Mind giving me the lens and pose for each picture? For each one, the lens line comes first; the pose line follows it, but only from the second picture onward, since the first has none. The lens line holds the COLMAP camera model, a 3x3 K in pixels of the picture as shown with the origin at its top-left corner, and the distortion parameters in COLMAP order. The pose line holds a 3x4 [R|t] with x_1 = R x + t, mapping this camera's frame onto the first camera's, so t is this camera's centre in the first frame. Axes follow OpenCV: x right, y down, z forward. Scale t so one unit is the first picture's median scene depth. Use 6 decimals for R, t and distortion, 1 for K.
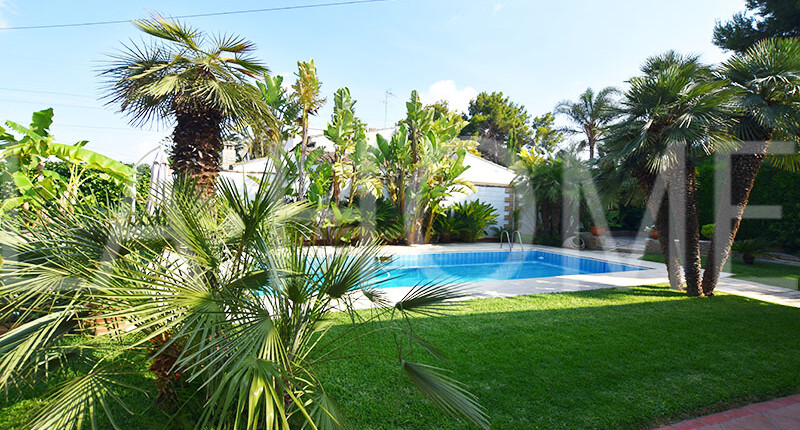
lens RADIAL K [[350.5, 0, 406.2], [0, 350.5, 210.5], [0, 0, 1]] dist [-0.004902, -0.000107]
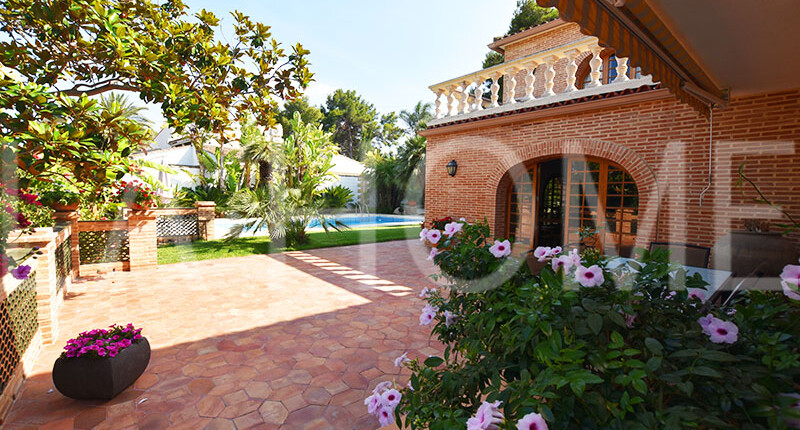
lens RADIAL K [[350.5, 0, 402.3], [0, 350.5, 213.0], [0, 0, 1]] dist [-0.004902, -0.000107]
pose [[0.923527, -0.033153, 0.382098, -0.042136], [0.012072, 0.998276, 0.057438, 0.001757], [-0.383344, -0.048432, 0.922335, -0.162603]]
